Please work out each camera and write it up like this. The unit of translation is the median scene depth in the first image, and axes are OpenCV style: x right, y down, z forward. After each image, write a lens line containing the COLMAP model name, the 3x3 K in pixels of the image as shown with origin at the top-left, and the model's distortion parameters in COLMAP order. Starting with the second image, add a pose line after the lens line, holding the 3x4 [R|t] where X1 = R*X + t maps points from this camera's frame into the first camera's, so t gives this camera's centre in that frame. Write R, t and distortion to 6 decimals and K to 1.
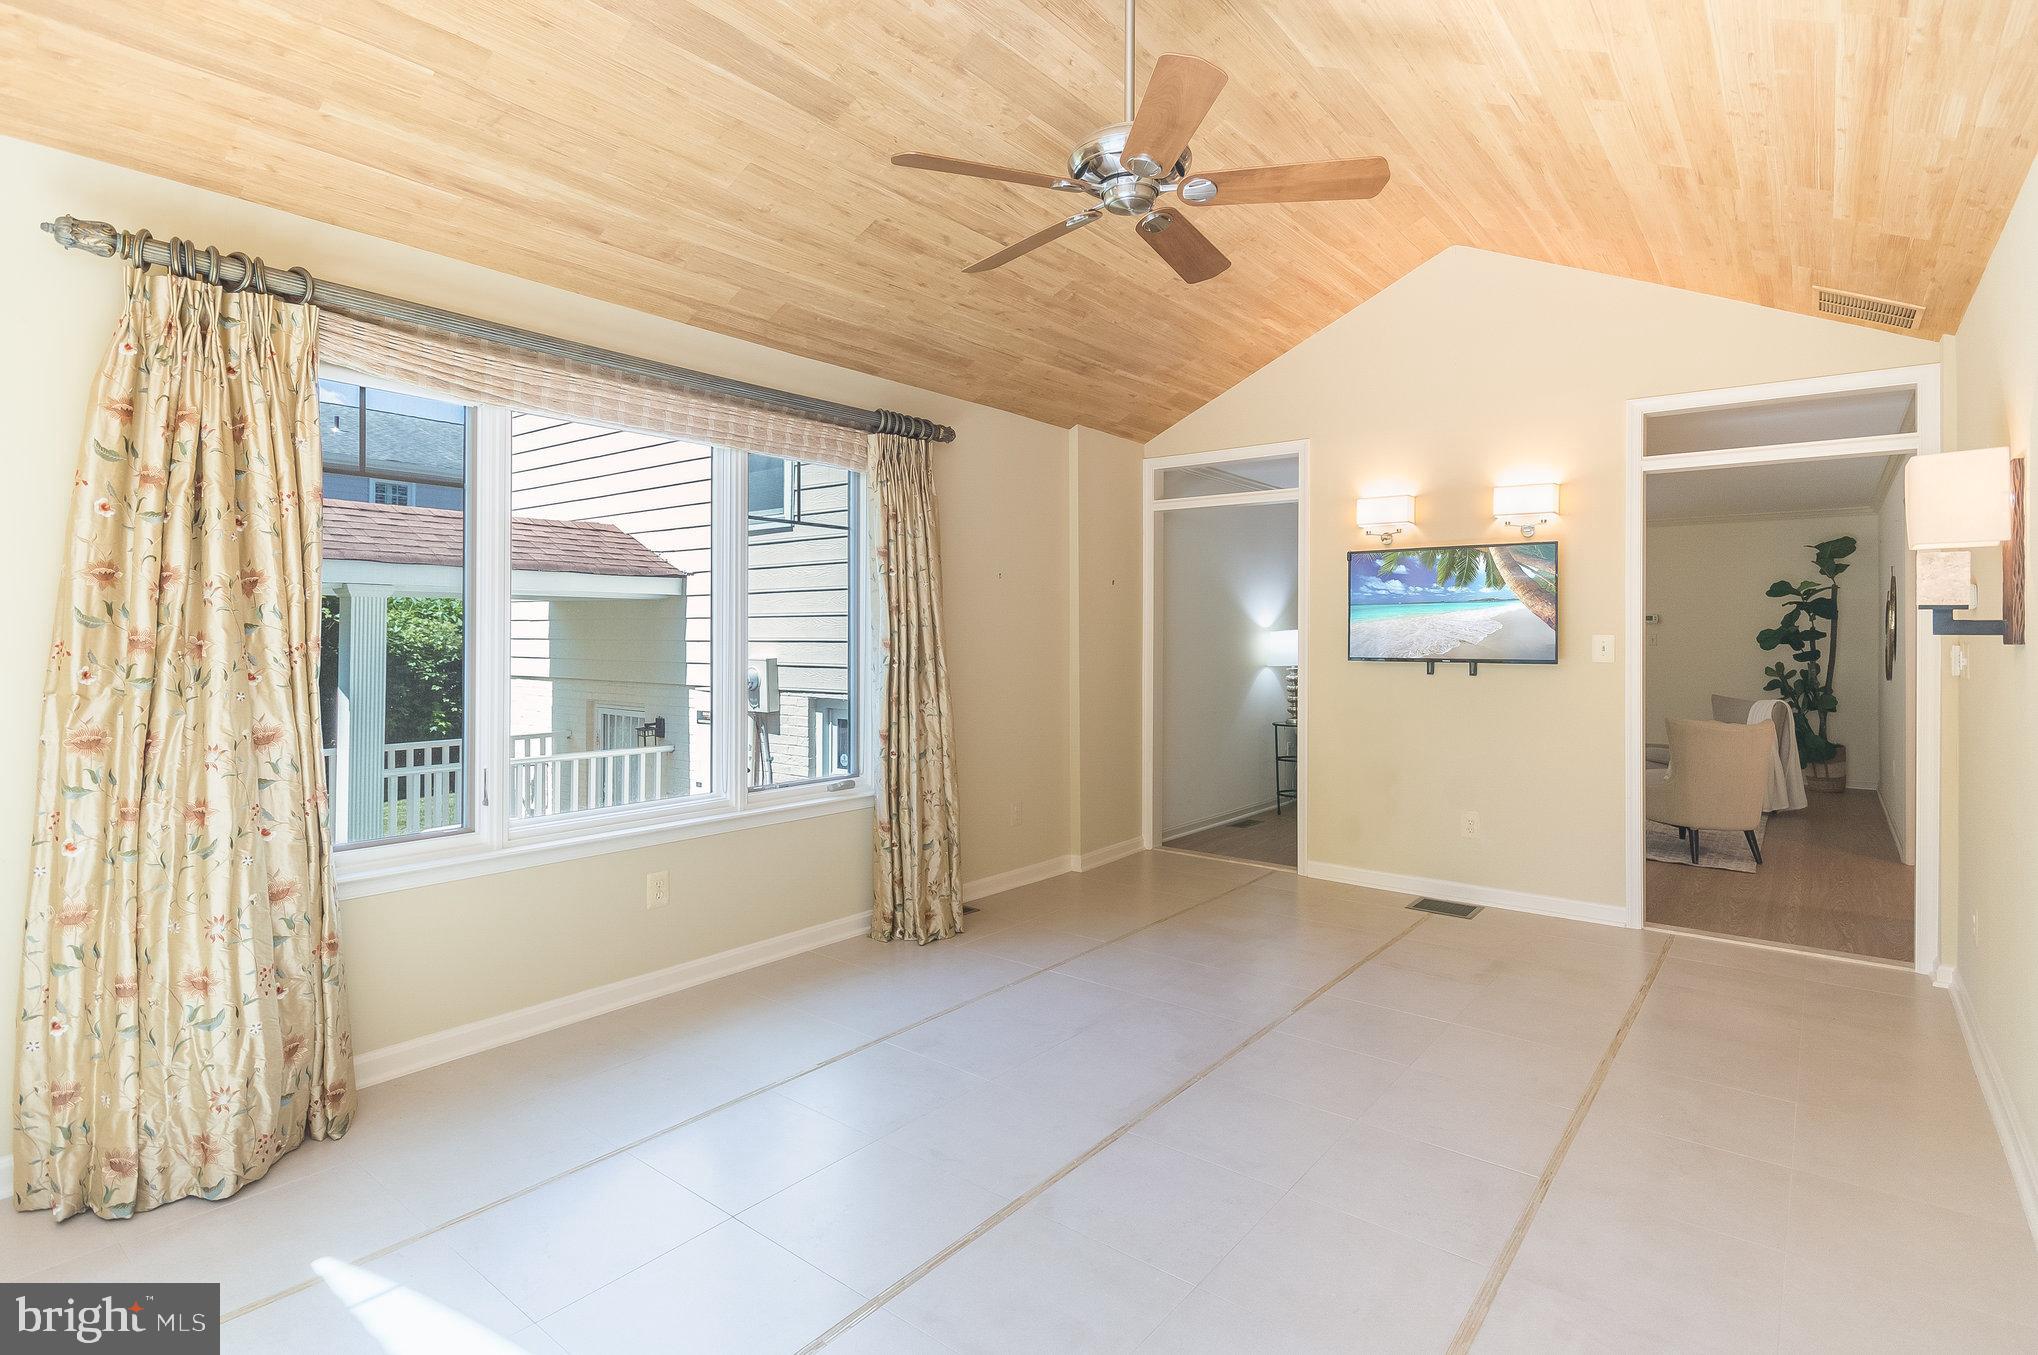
lens RADIAL K [[1001.2, 0, 1021.8], [0, 1001.2, 618.4], [0, 0, 1]] dist [0.002473, -0.000543]
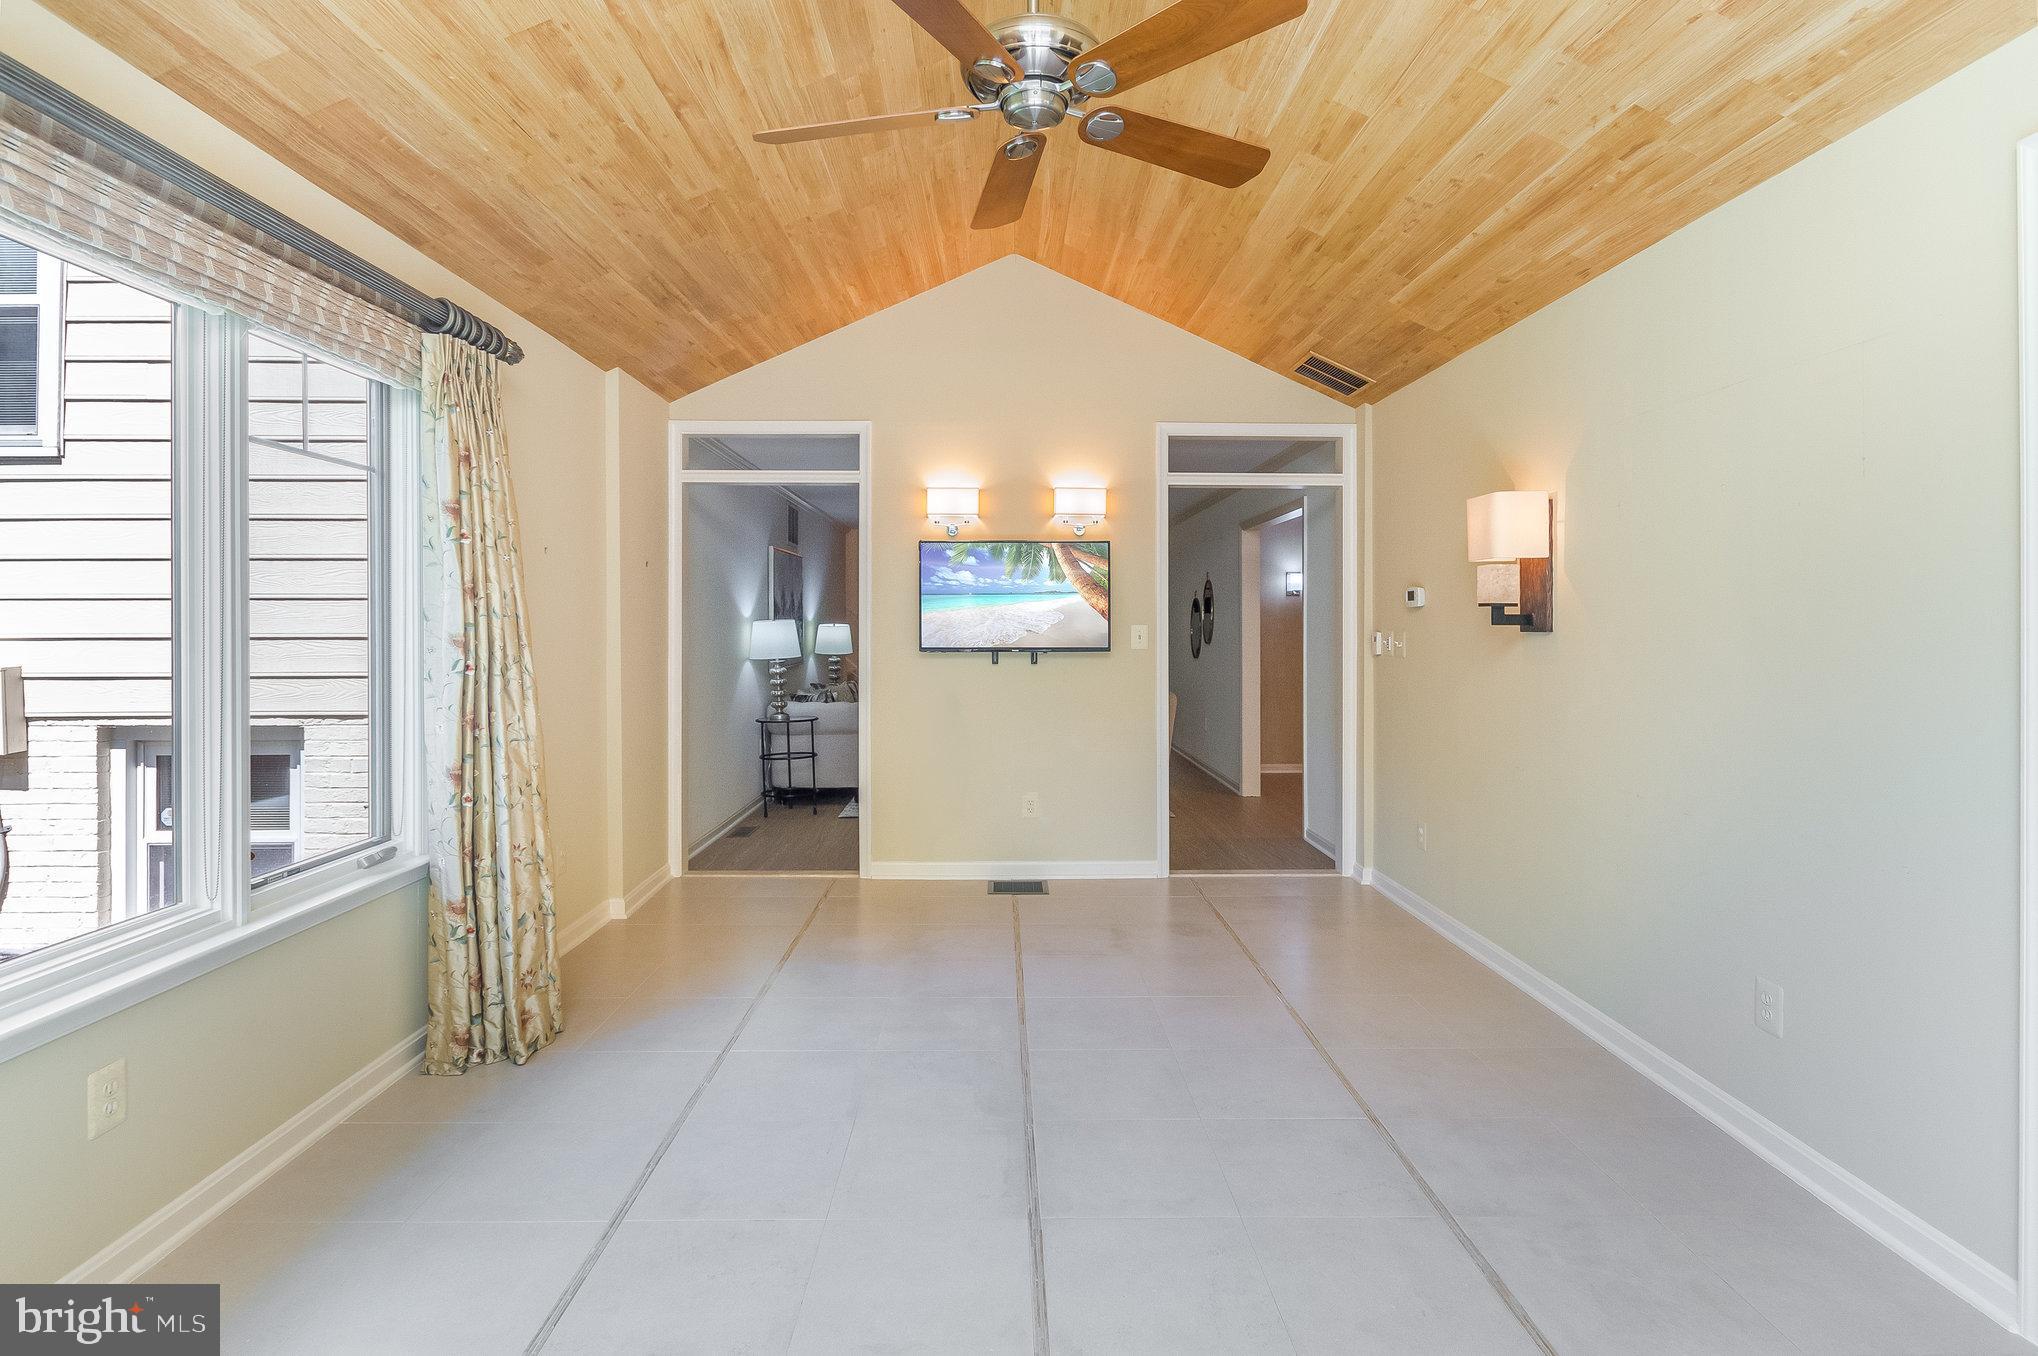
lens RADIAL K [[1001.2, 0, 1015.9], [0, 1001.2, 613.6], [0, 0, 1]] dist [0.002473, -0.000543]
pose [[0.774996, 0.003985, 0.631954, -0.259453], [-0.007367, 0.999969, 0.002729, 0.001333], [-0.631923, -0.006771, 0.775001, 0.212323]]
